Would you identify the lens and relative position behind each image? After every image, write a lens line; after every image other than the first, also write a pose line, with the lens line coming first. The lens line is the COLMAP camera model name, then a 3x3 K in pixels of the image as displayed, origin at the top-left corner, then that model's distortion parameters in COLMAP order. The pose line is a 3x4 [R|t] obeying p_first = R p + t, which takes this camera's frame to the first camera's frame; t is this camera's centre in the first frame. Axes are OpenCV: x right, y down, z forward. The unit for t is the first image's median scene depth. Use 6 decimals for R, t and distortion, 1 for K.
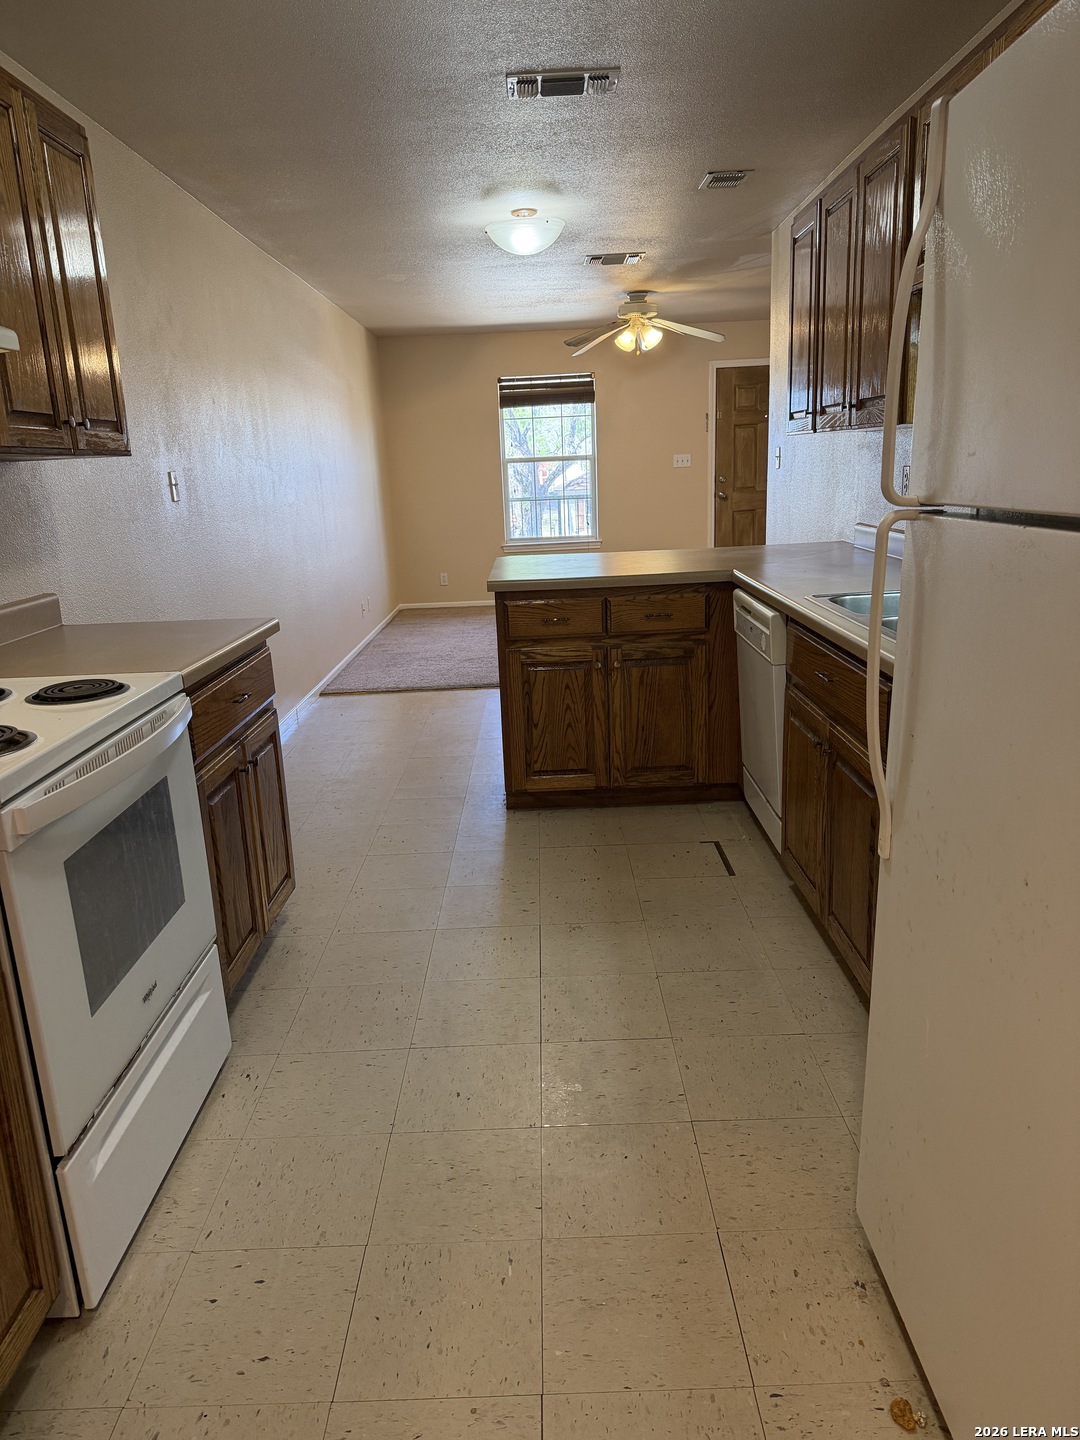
lens RADIAL K [[1001.3, 0, 541.8], [0, 1001.3, 741.3], [0, 0, 1]] dist [0.097480, -0.118956]
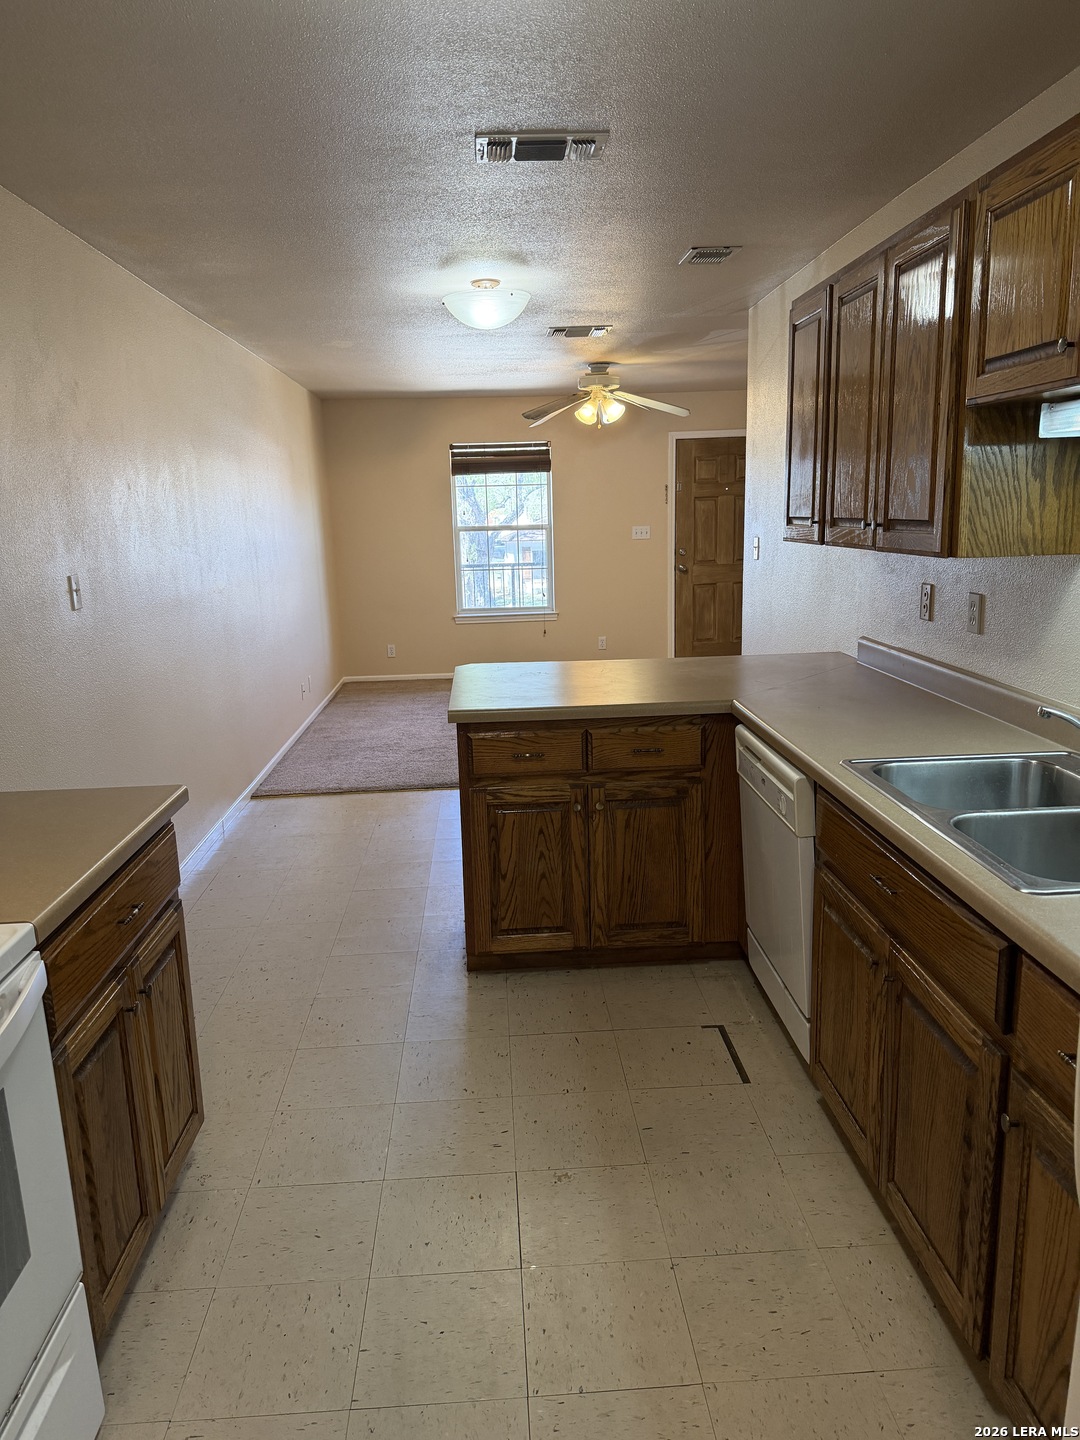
lens RADIAL K [[1001.3, 0, 541.8], [0, 1001.3, 741.3], [0, 0, 1]] dist [0.097480, -0.118956]
pose [[0.998448, 0.003262, 0.055603, -0.021222], [-0.000831, 0.999045, -0.043681, -0.092553], [-0.055692, 0.043567, 0.997497, 0.142937]]
